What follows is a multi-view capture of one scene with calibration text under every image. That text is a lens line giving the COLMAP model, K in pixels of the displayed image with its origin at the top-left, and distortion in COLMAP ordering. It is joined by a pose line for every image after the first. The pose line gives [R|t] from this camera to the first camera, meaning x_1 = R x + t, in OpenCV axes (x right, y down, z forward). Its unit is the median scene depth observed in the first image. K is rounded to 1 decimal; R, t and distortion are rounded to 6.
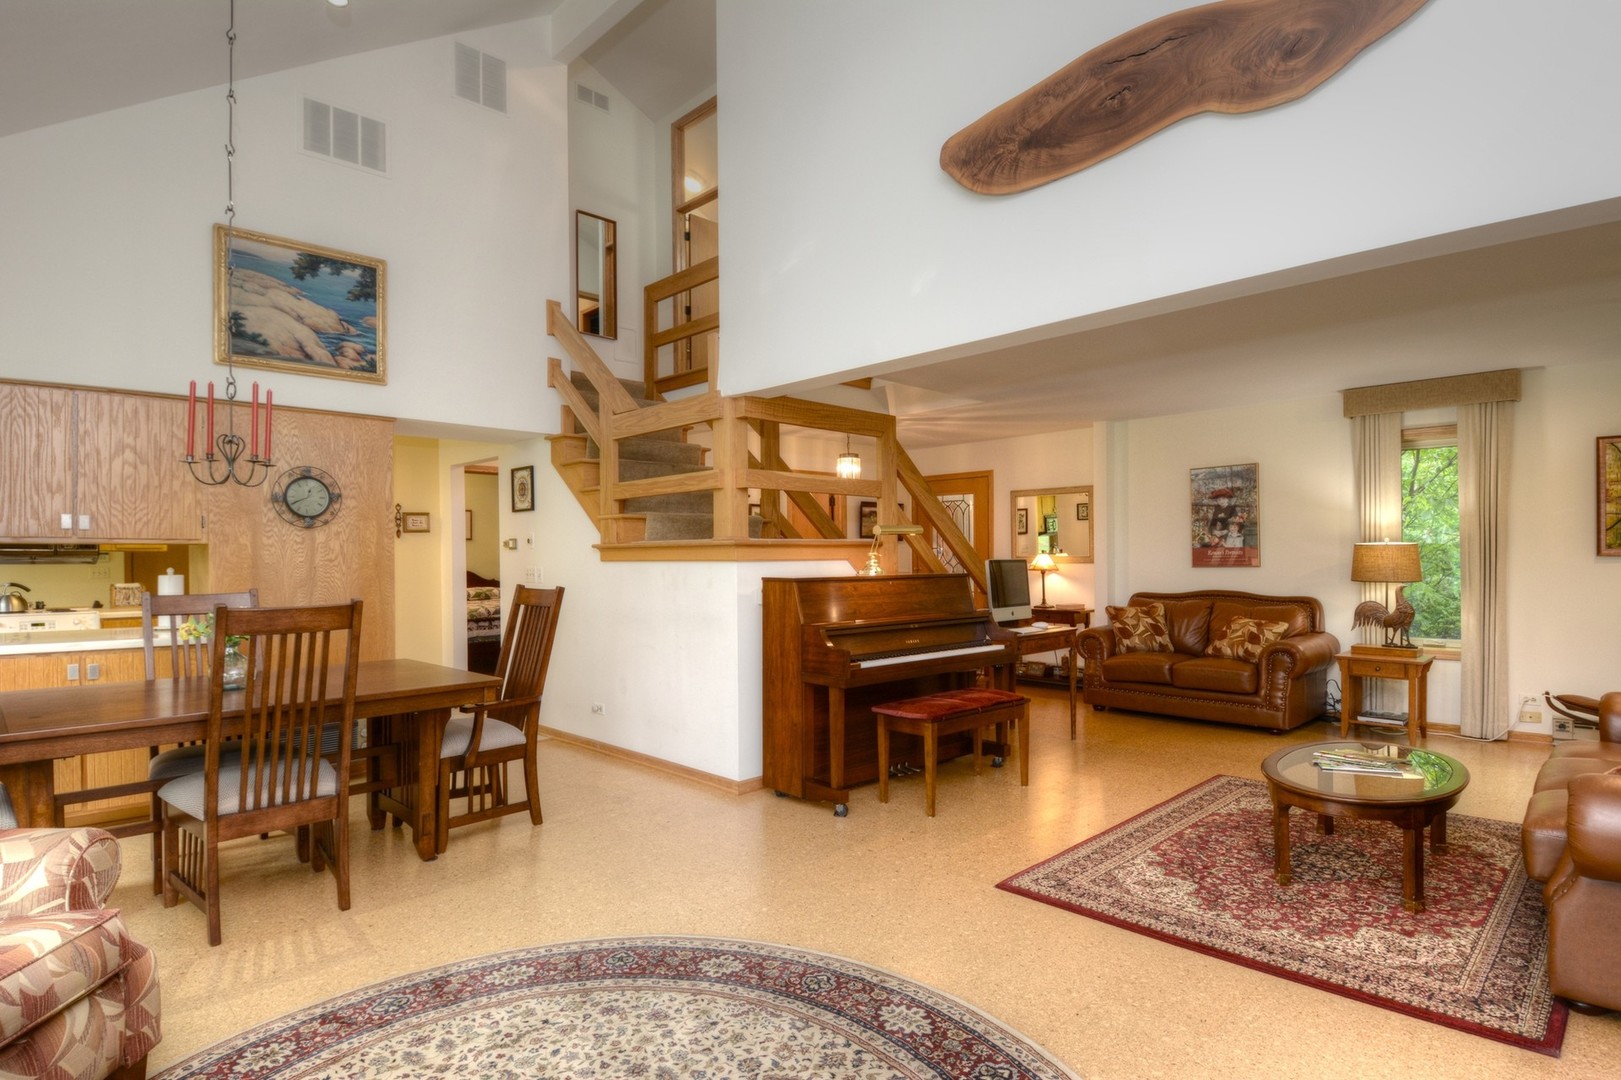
lens RADIAL K [[840.1, 0, 795.4], [0, 840.1, 555.8], [0, 0, 1]] dist [0.030718, -0.037044]
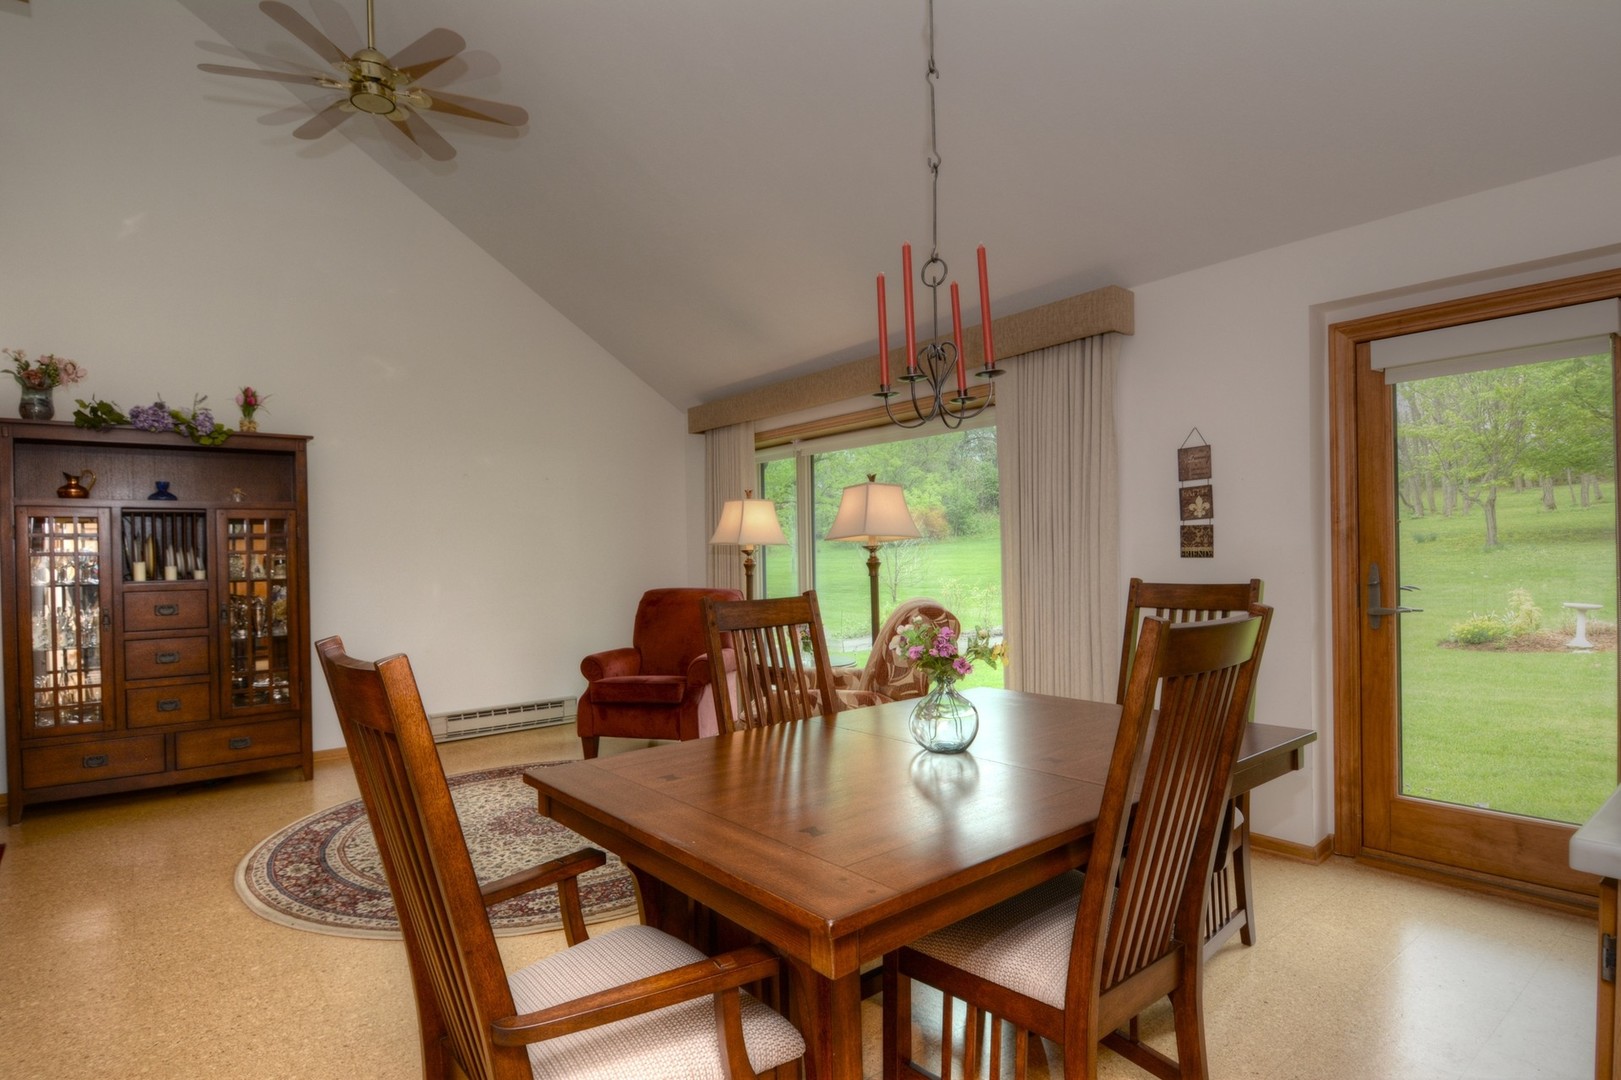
lens RADIAL K [[840.1, 0, 795.4], [0, 840.1, 555.8], [0, 0, 1]] dist [0.030718, -0.037044]
pose [[-0.993994, 0.027421, 0.105944, -0.439511], [0.028003, 0.999600, 0.004010, 0.005996], [-0.105792, 0.006953, -0.994364, 1.144869]]
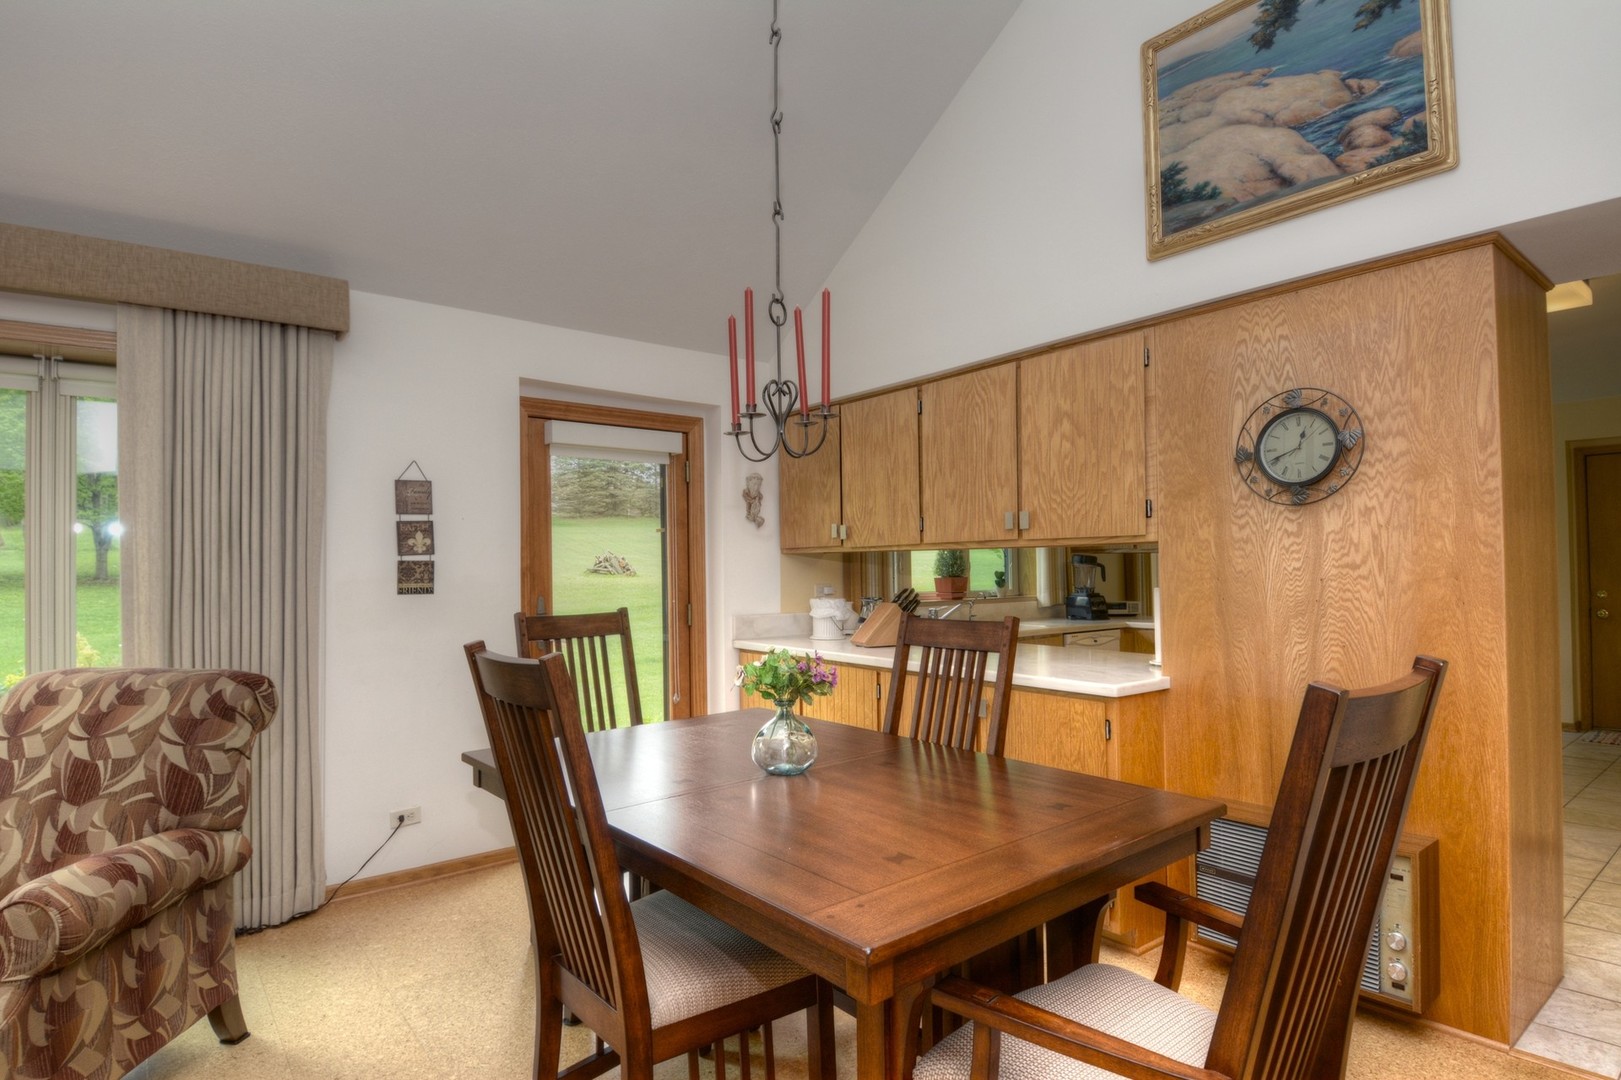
lens RADIAL K [[840.1, 0, 795.4], [0, 840.1, 555.8], [0, 0, 1]] dist [0.030718, -0.037044]
pose [[-0.102748, -0.008267, -0.994673, -0.019589], [0.014704, 0.999844, -0.009829, -0.000677], [0.994599, -0.015636, -0.102611, 0.757202]]
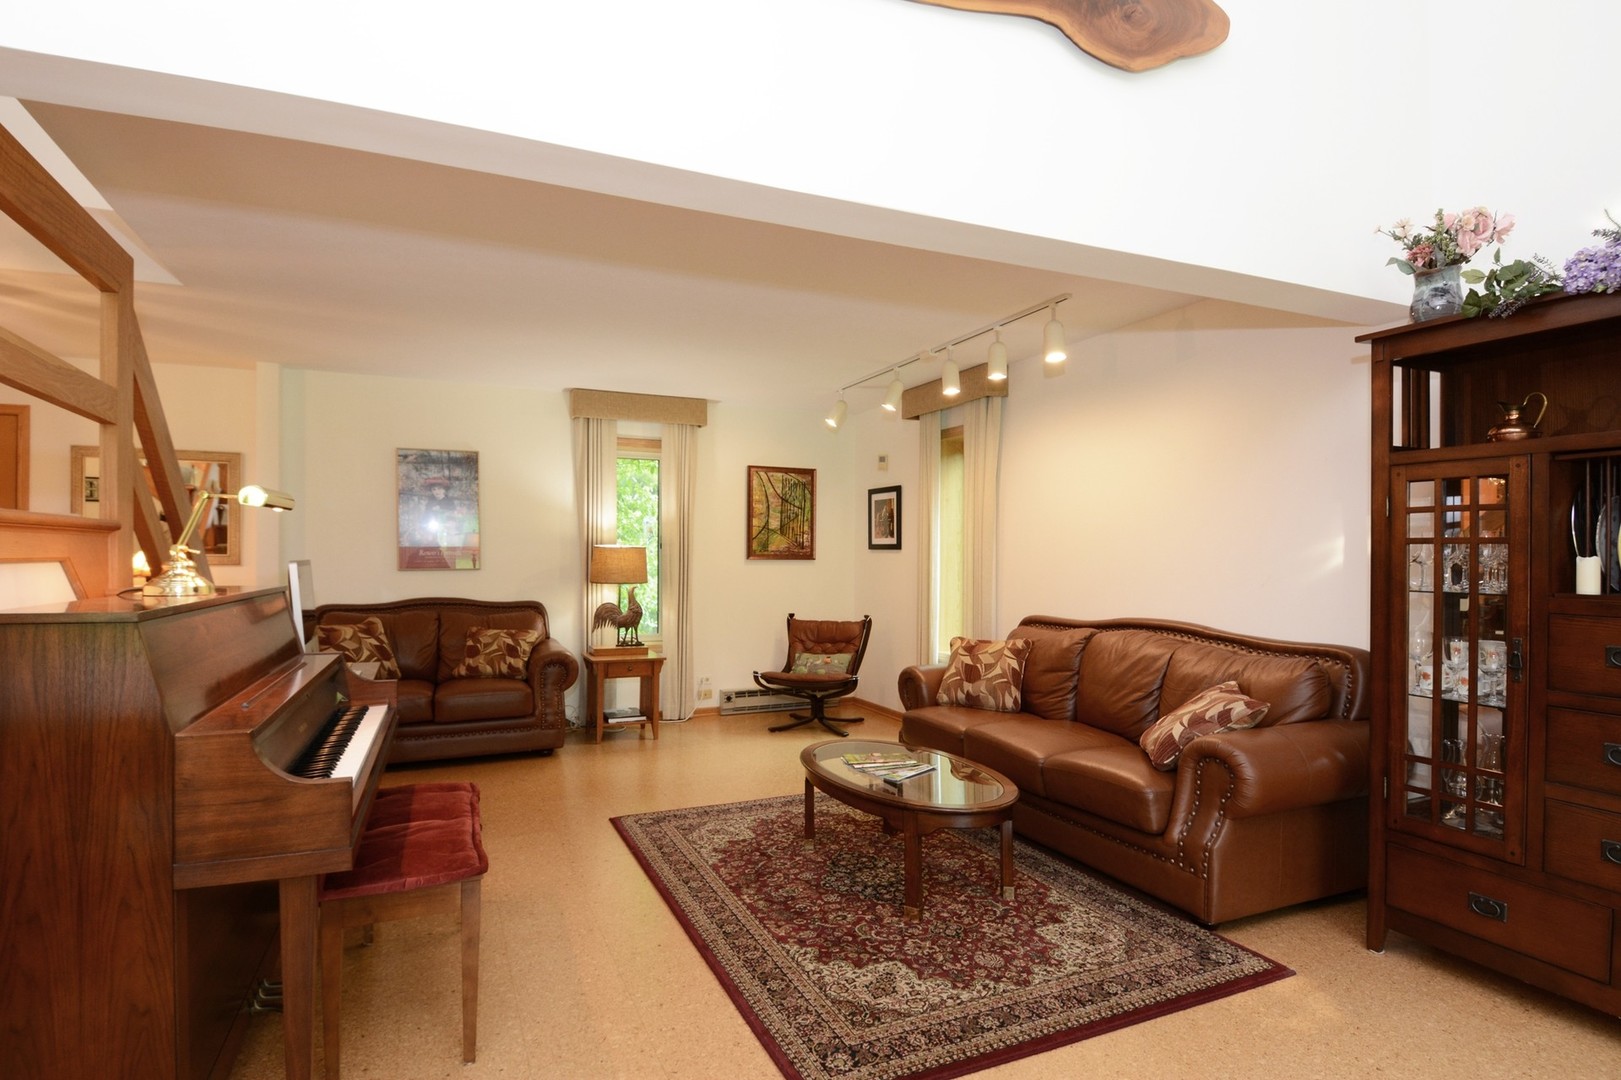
lens RADIAL K [[831.6, 0, 794.3], [0, 831.6, 554.7], [0, 0, 1]] dist [0.034799, -0.035737]
pose [[0.352734, 0.009470, 0.935676, -0.215901], [-0.007665, 0.999944, -0.007230, 0.002275], [-0.935692, -0.004622, 0.352787, 0.548662]]
